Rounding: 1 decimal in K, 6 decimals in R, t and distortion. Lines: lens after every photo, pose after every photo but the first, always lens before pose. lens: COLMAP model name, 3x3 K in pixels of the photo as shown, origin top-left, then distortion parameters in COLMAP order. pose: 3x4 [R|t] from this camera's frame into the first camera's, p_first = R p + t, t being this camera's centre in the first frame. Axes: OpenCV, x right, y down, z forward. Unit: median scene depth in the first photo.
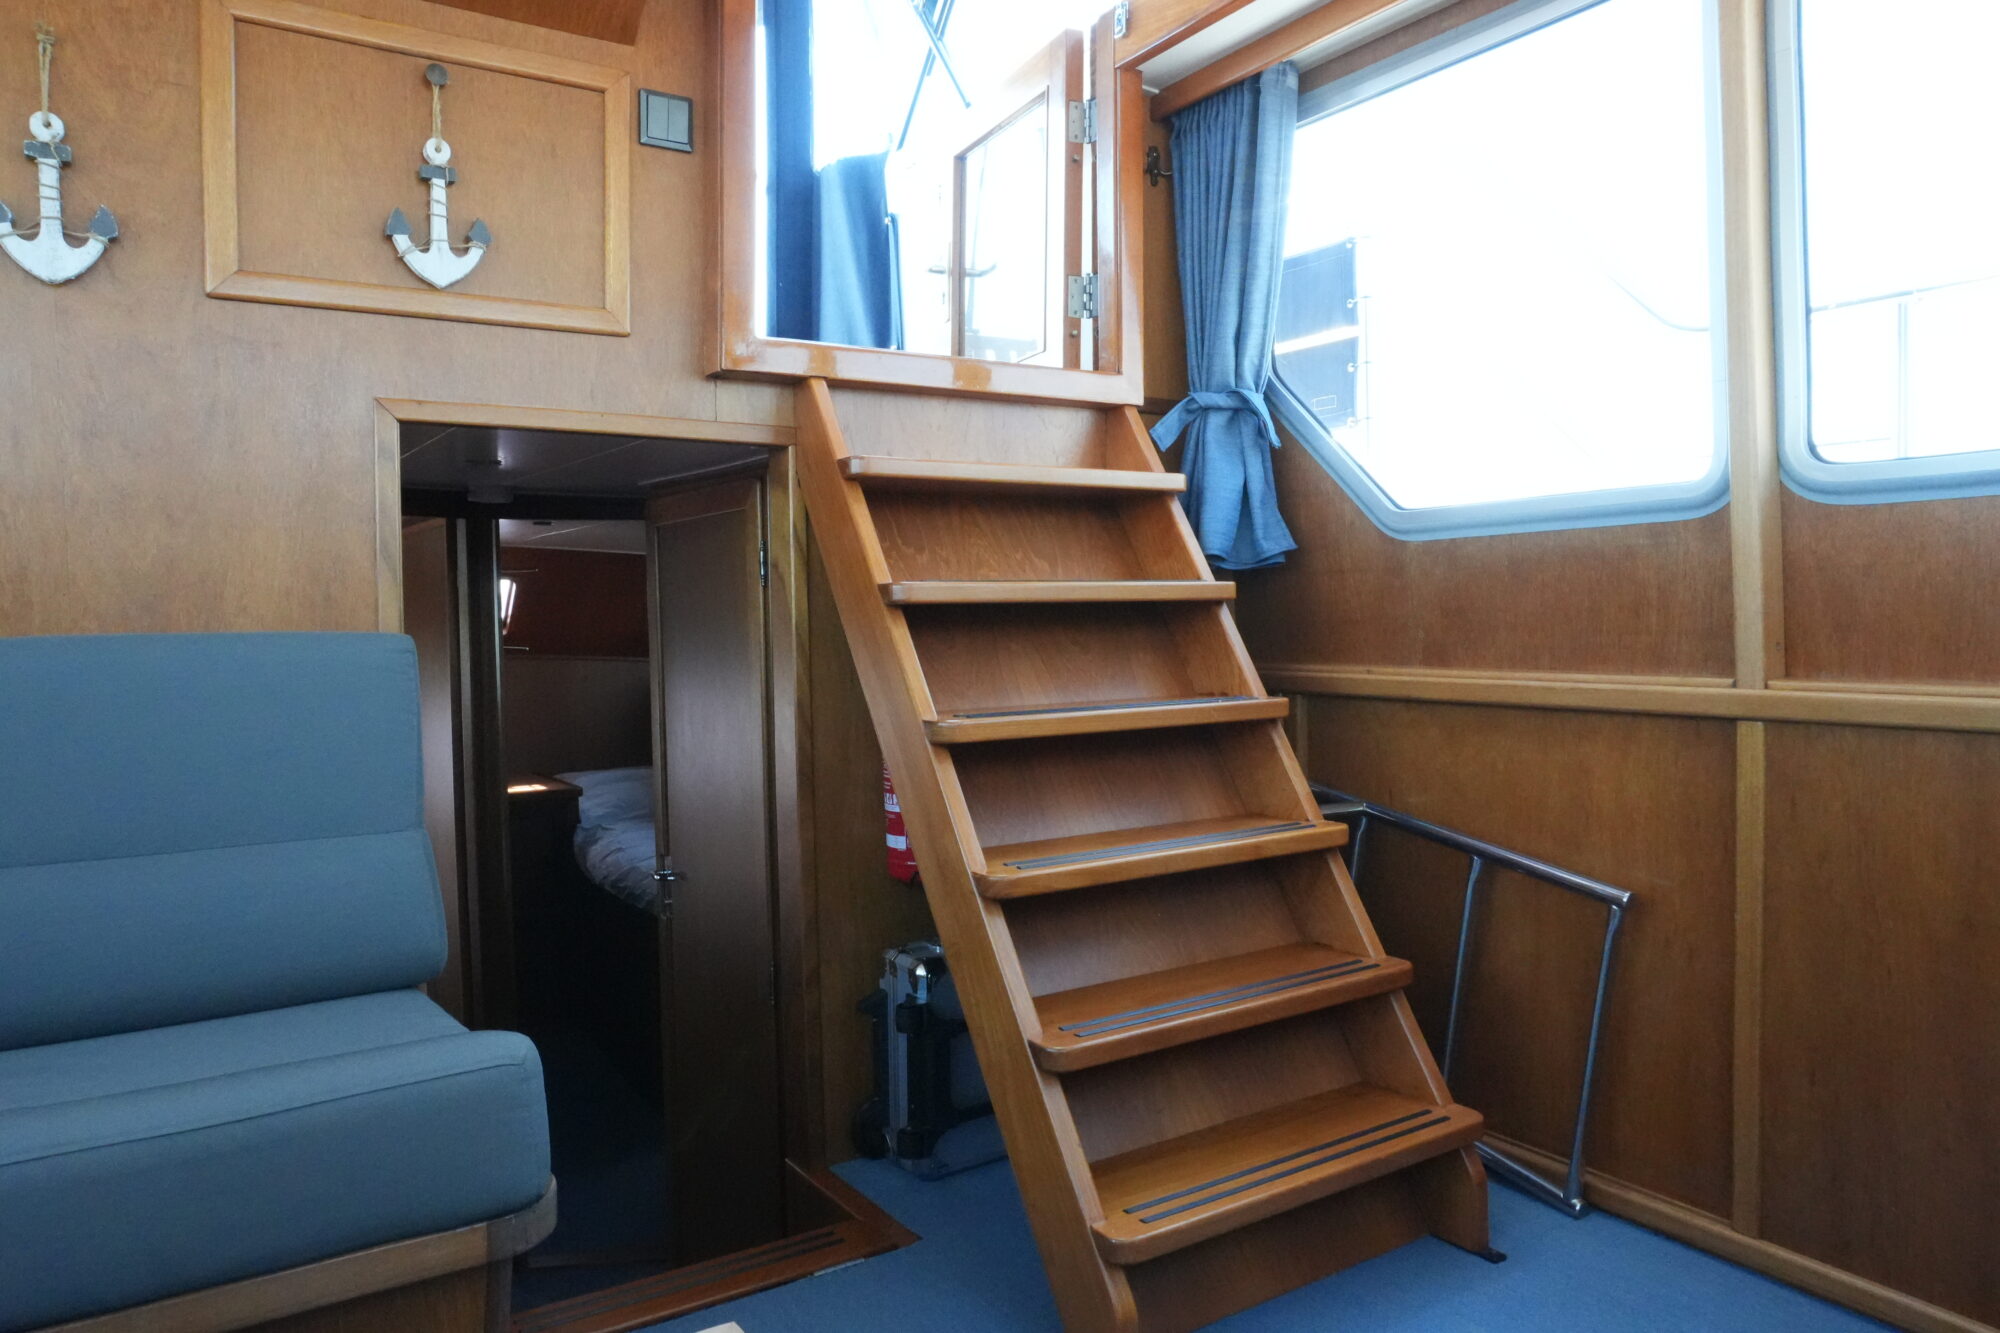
lens RADIAL K [[1354.5, 0, 1008.7], [0, 1354.5, 658.6], [0, 0, 1]] dist [-0.052323, 0.031603]
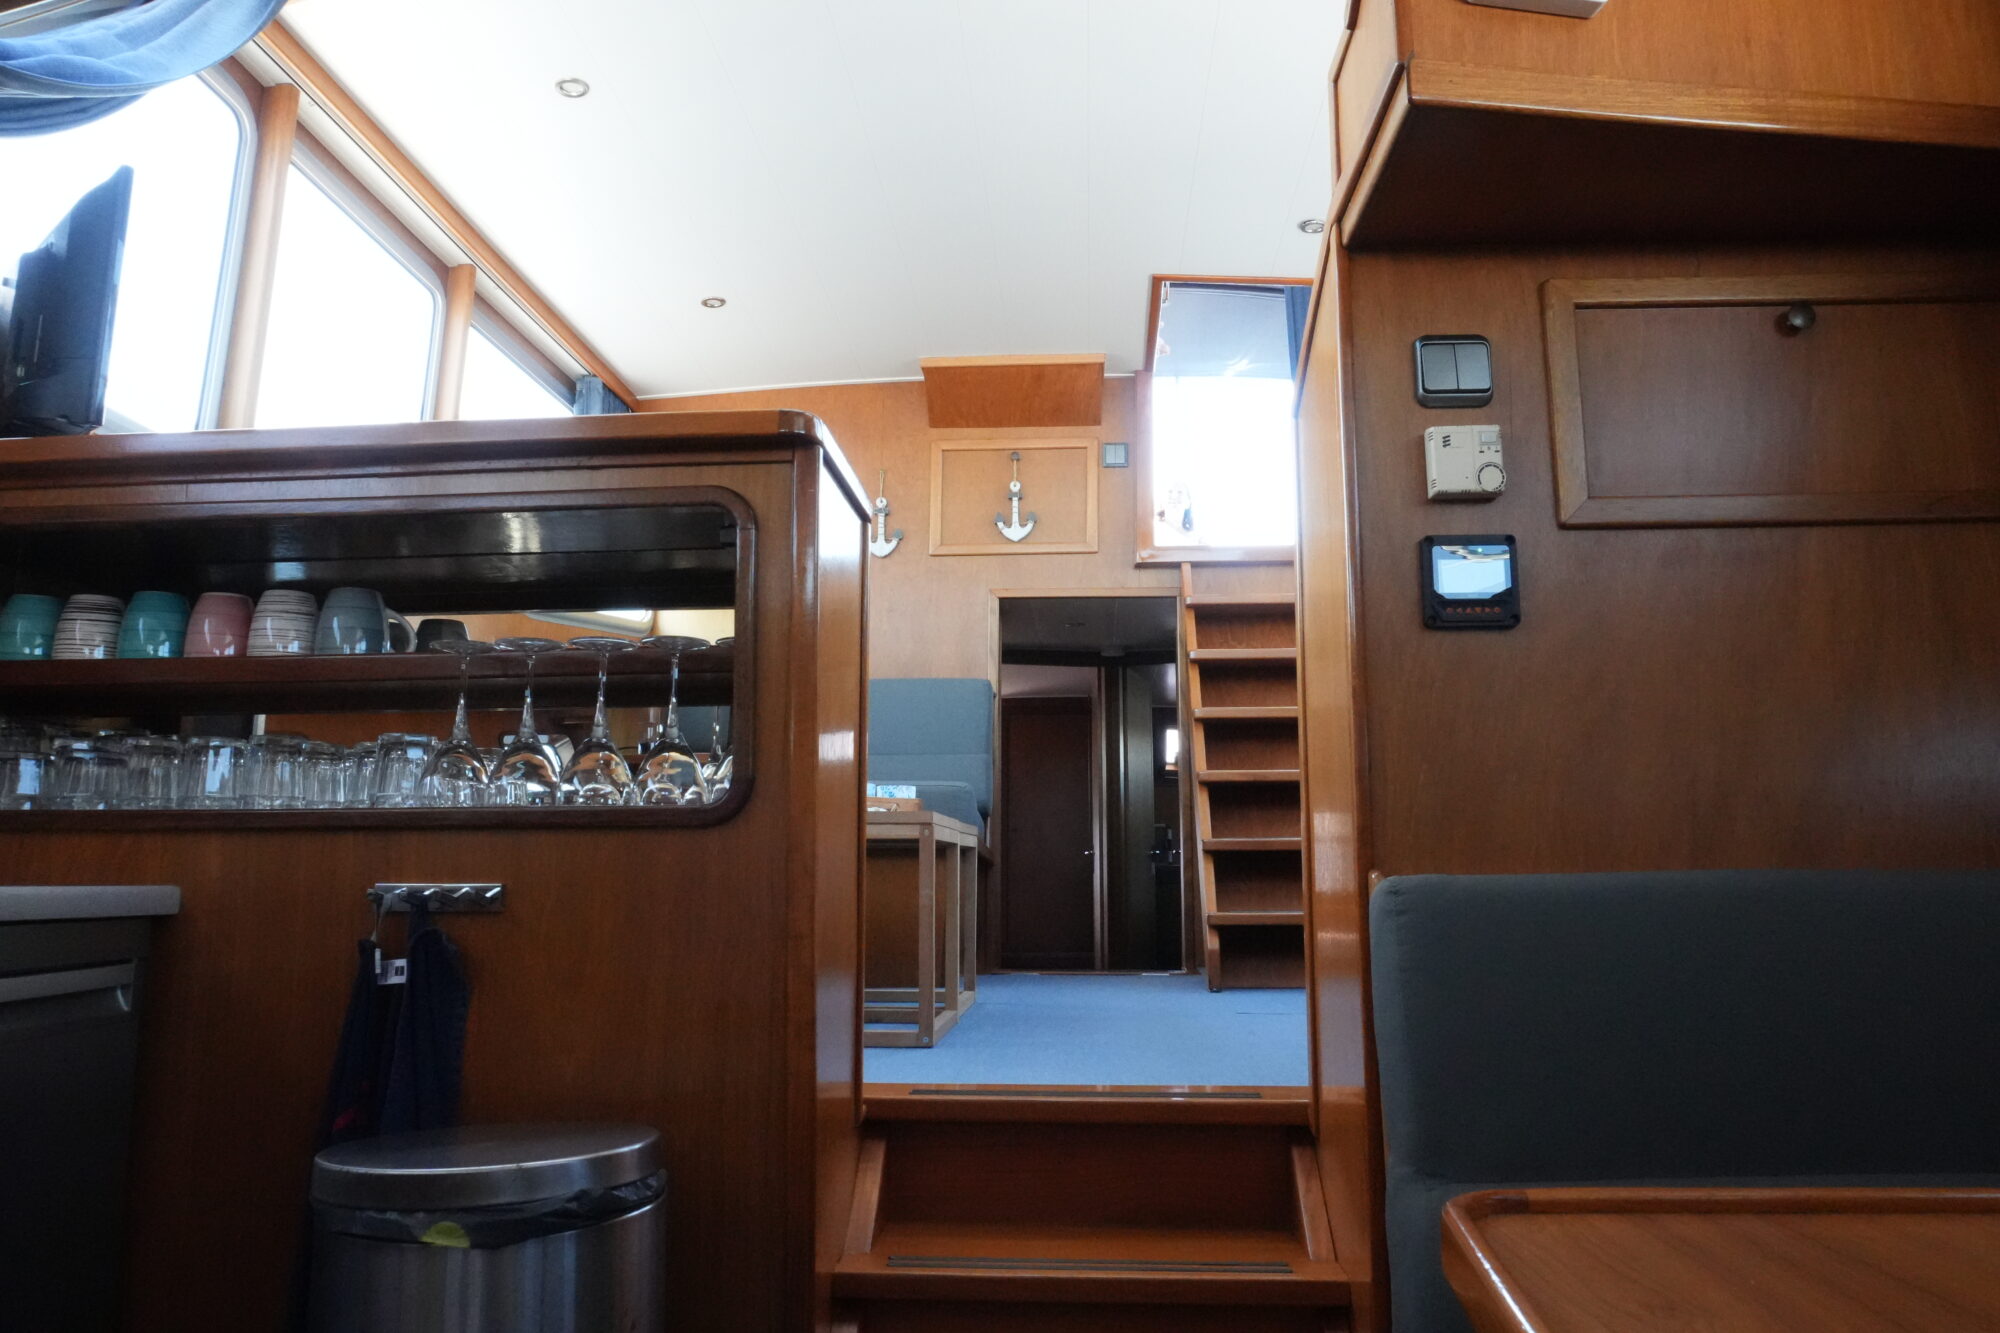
lens RADIAL K [[1354.5, 0, 998.6], [0, 1354.5, 662.5], [0, 0, 1]] dist [-0.052323, 0.031603]
pose [[0.785776, -0.082396, -0.612998, 1.008198], [-0.034377, 0.983737, -0.176295, 0.358567], [0.617555, 0.159602, 0.770164, -0.833826]]
